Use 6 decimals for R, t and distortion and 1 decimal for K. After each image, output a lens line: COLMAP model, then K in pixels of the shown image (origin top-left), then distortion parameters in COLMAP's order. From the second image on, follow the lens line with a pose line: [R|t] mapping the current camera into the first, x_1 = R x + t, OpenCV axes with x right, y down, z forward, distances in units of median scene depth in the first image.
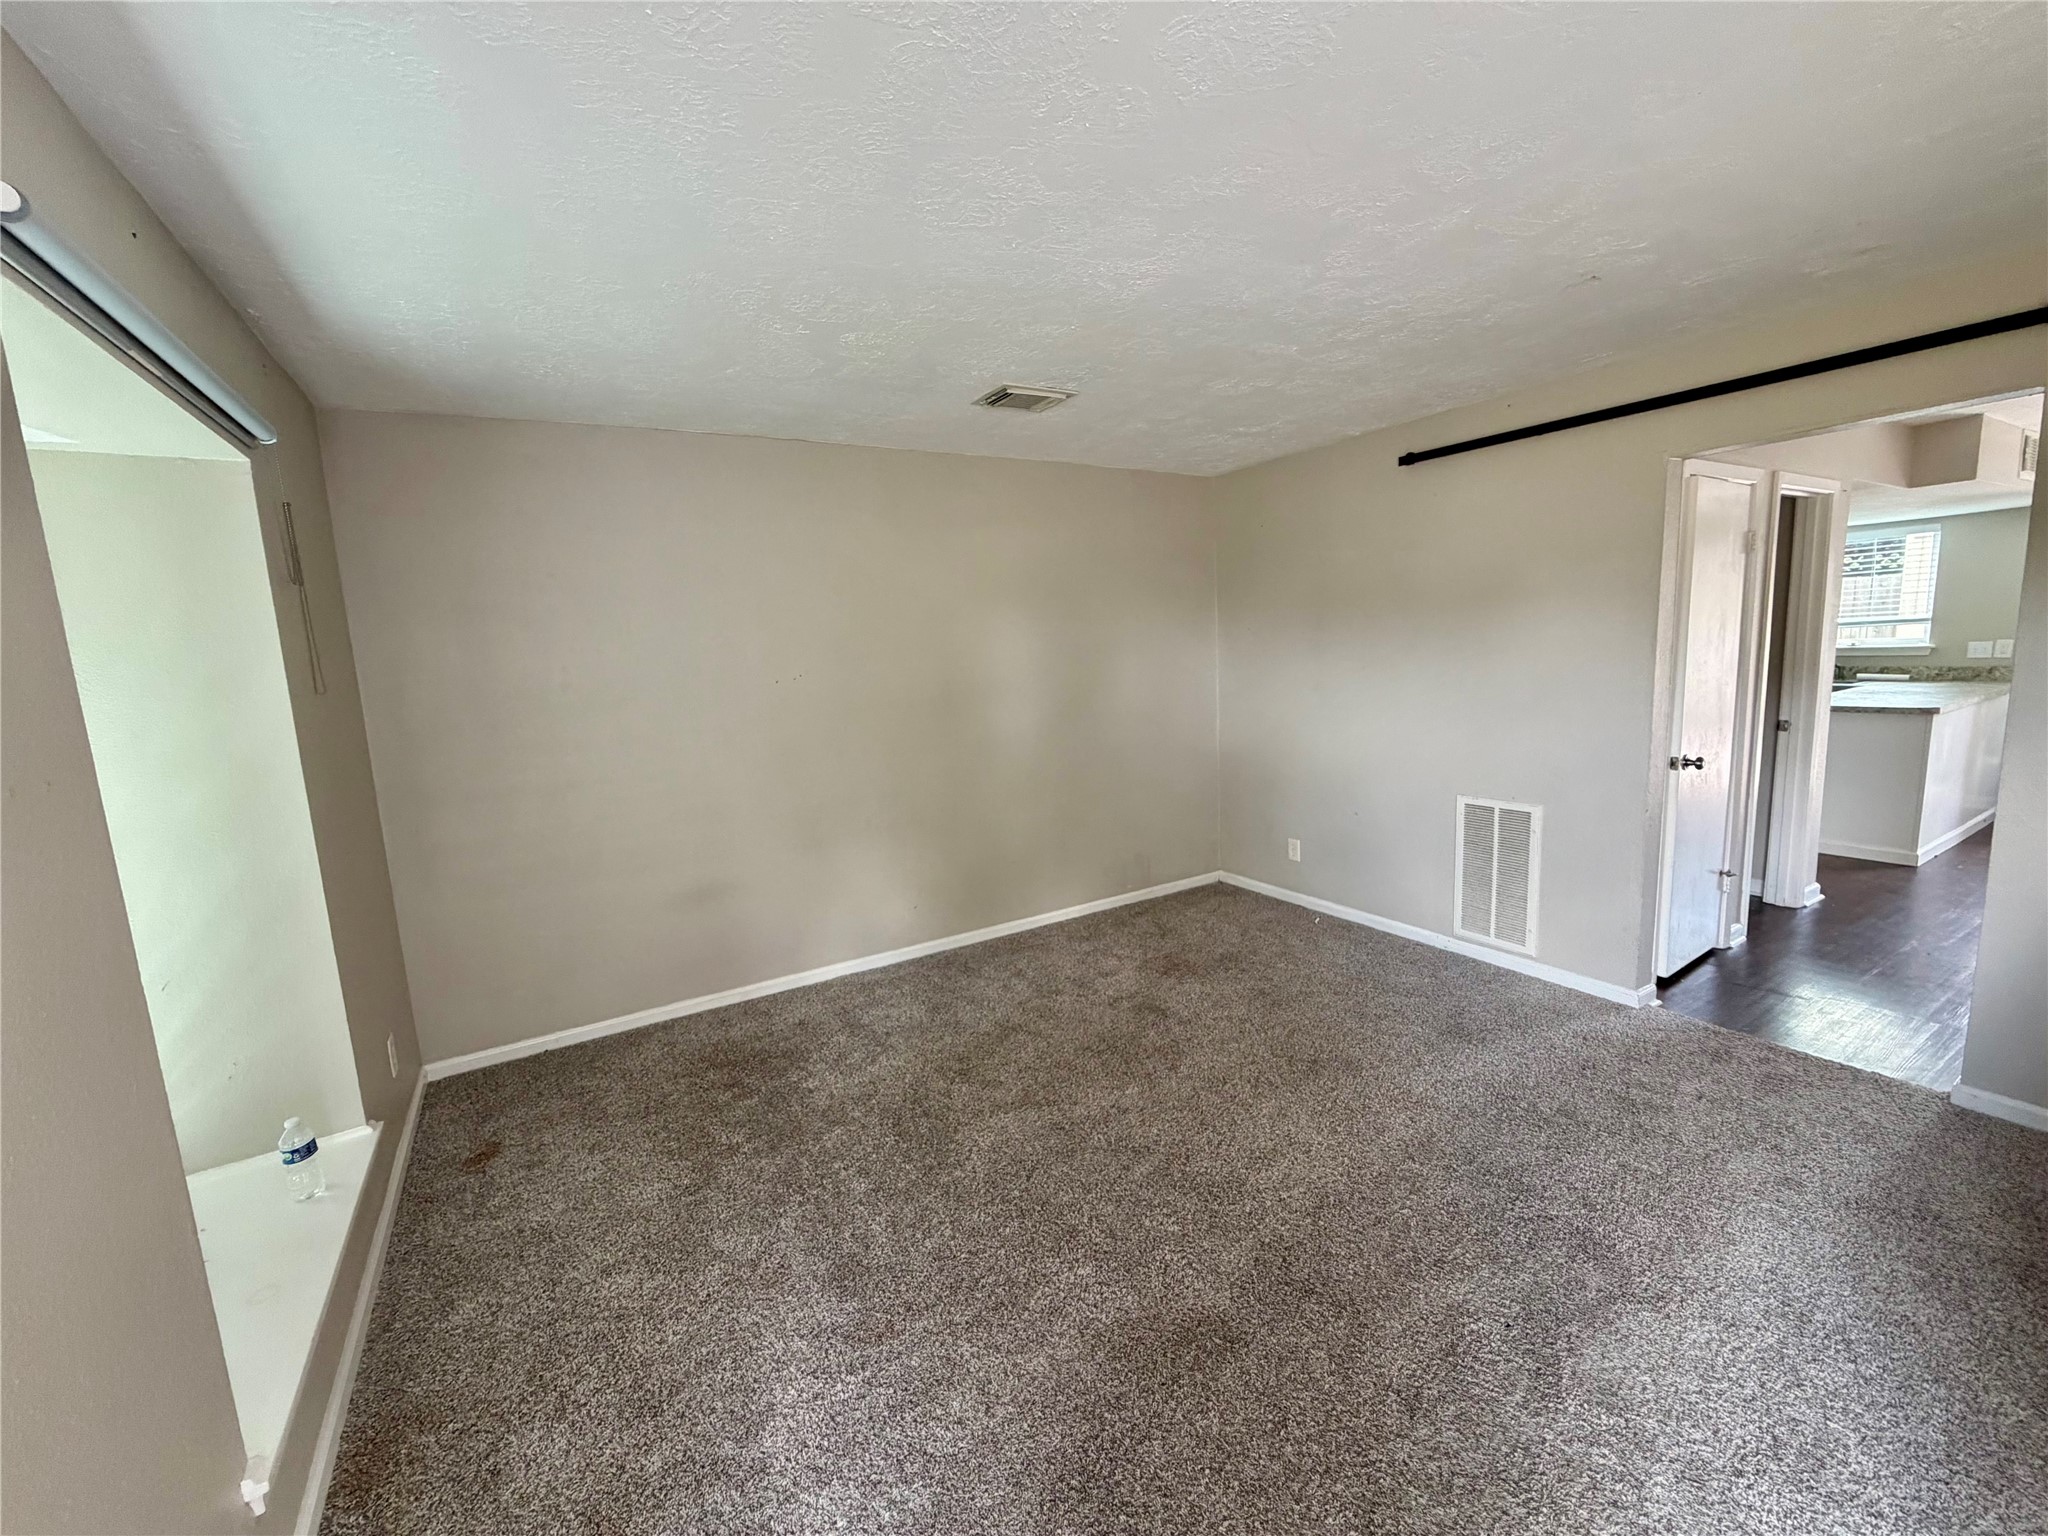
lens RADIAL K [[815.4, 0, 1024.0], [0, 815.4, 768.0], [0, 0, 1]] dist [0.002583, -0.000066]
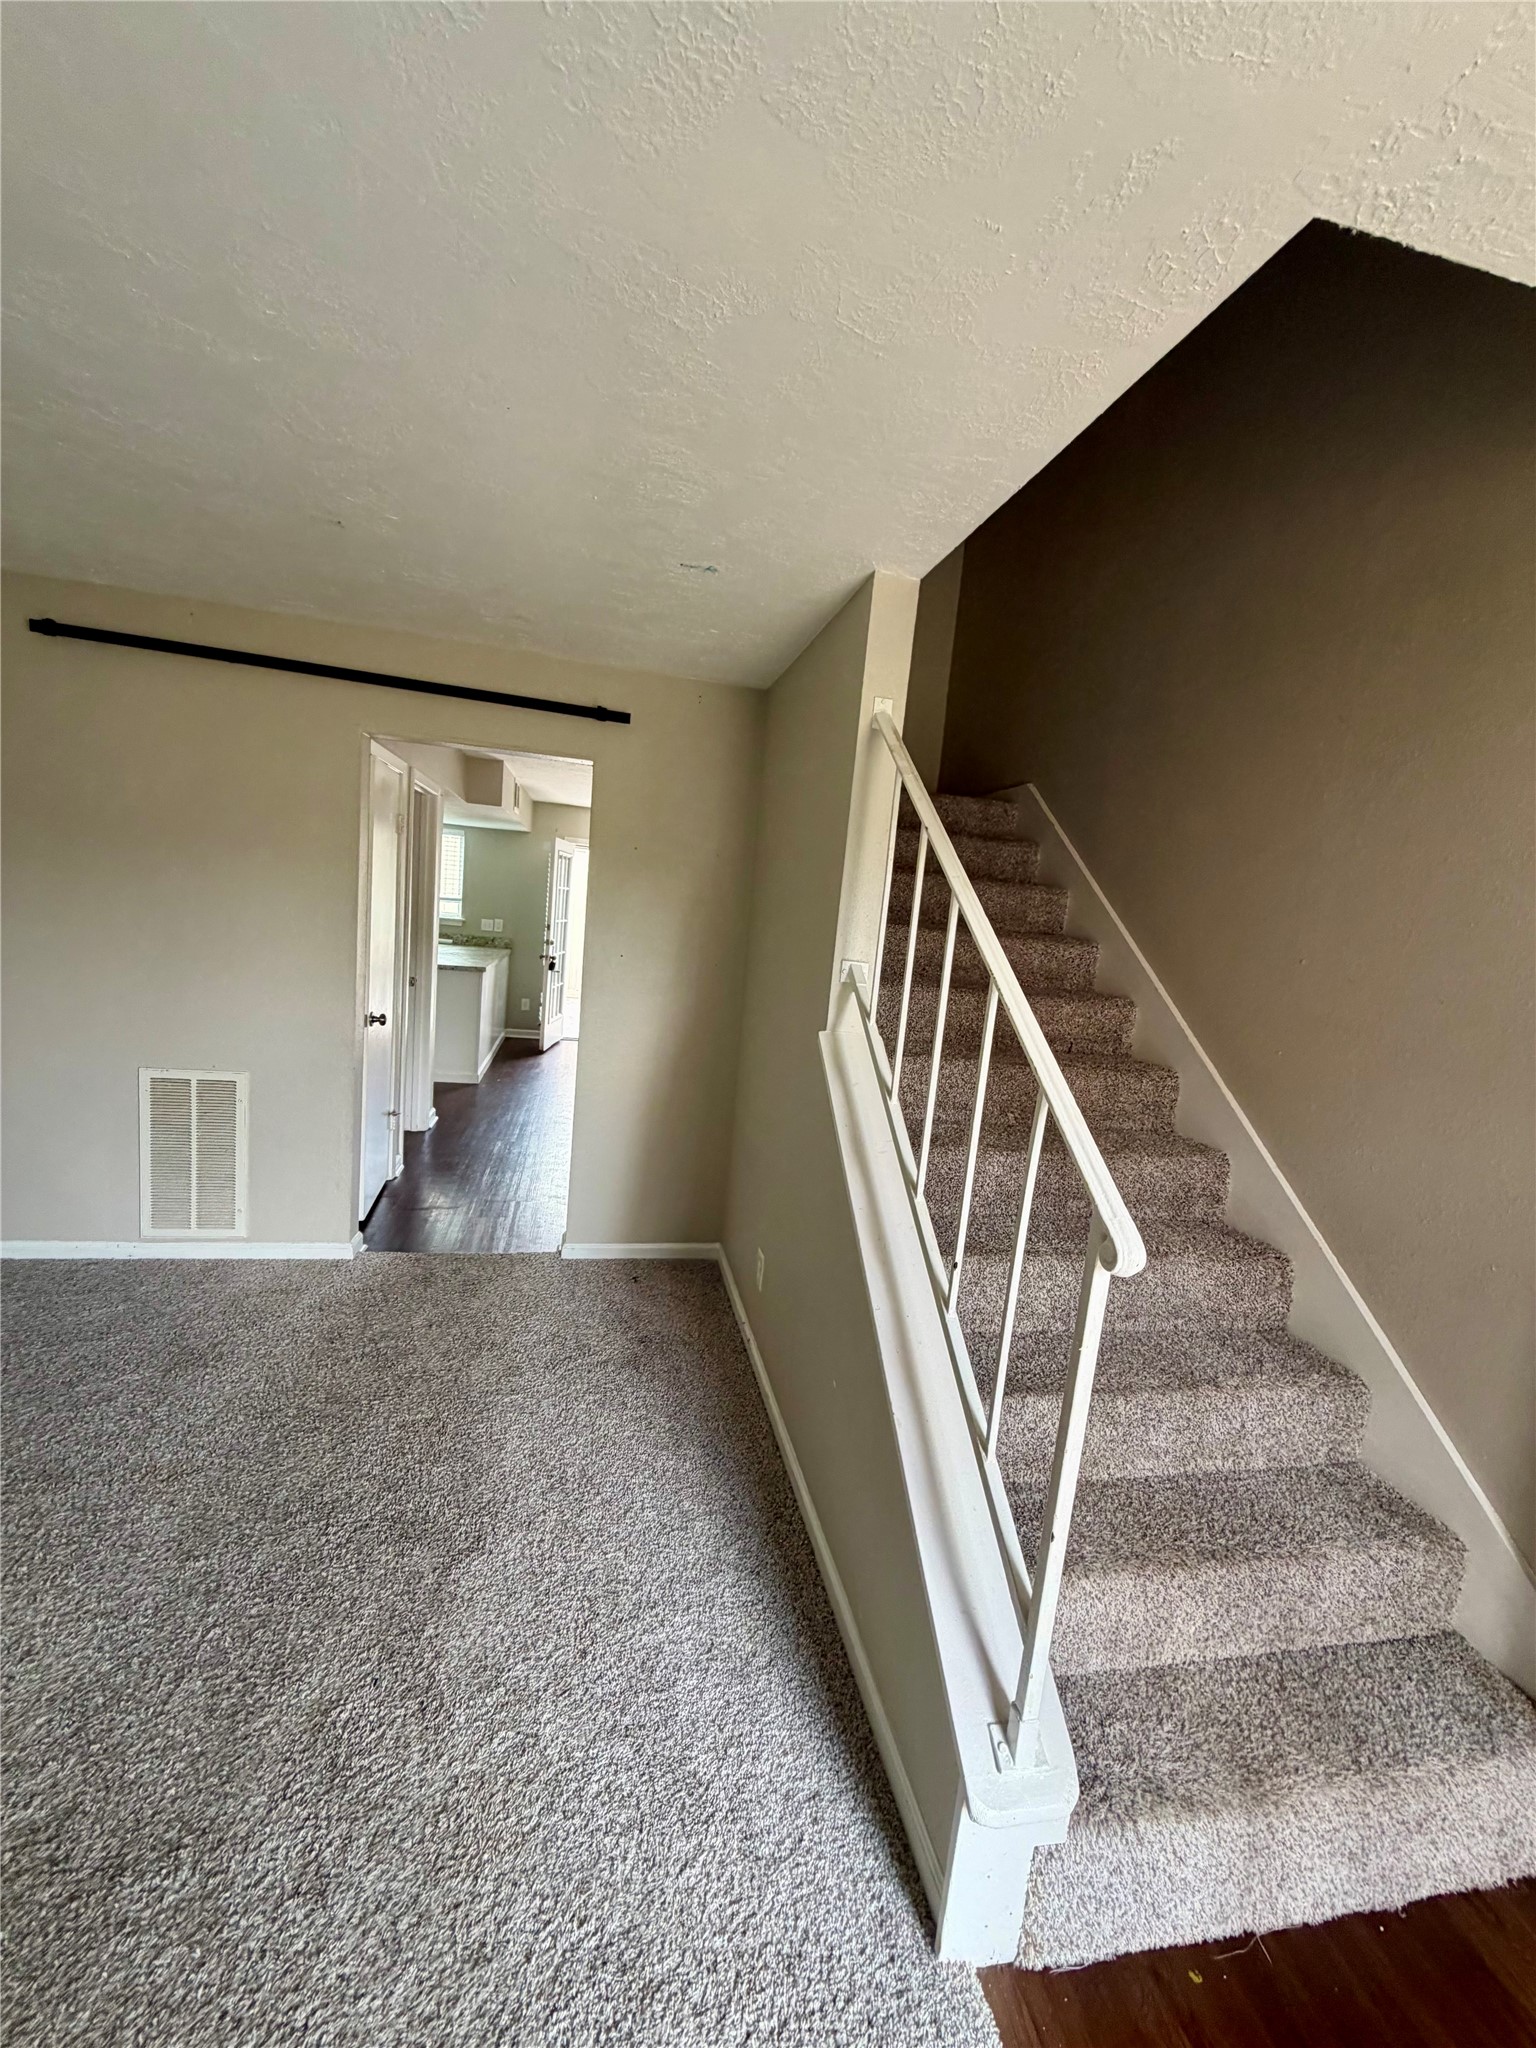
lens RADIAL K [[815.4, 0, 777.2], [0, 815.4, 1018.8], [0, 0, 1]] dist [0.002583, -0.000066]
pose [[0.323109, -0.040572, 0.945492, -0.036606], [0.030182, 0.999014, 0.032554, -0.025107], [-0.945880, 0.018018, 0.324015, 0.135701]]
